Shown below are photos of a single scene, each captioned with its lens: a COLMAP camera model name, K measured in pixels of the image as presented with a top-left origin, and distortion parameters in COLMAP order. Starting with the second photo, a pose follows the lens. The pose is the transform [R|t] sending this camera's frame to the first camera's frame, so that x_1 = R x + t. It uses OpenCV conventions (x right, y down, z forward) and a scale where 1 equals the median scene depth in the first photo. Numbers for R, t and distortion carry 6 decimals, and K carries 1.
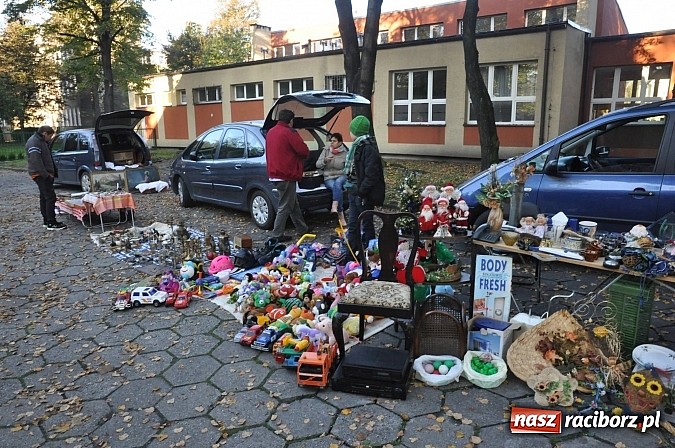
lens RADIAL K [[471.6, 0, 338.6], [0, 471.6, 225.4], [0, 0, 1]] dist [-0.117632, 0.089310]
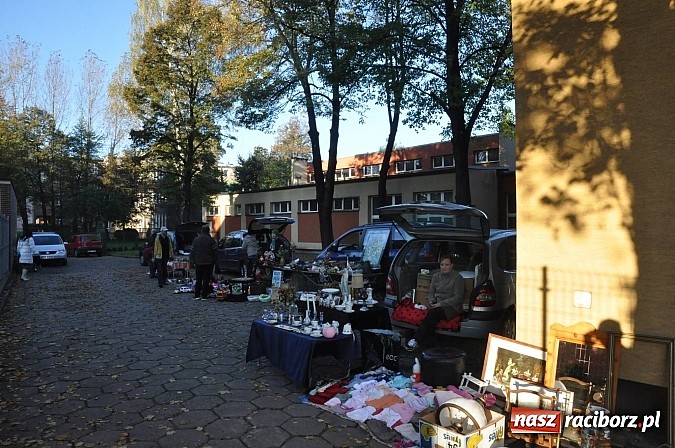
lens RADIAL K [[471.6, 0, 338.6], [0, 471.6, 225.4], [0, 0, 1]] dist [-0.117632, 0.089310]
pose [[0.989334, 0.007351, -0.145480, 0.159761], [-0.039241, 0.975253, -0.217582, 0.060020], [0.140280, 0.220970, 0.965139, -0.295402]]
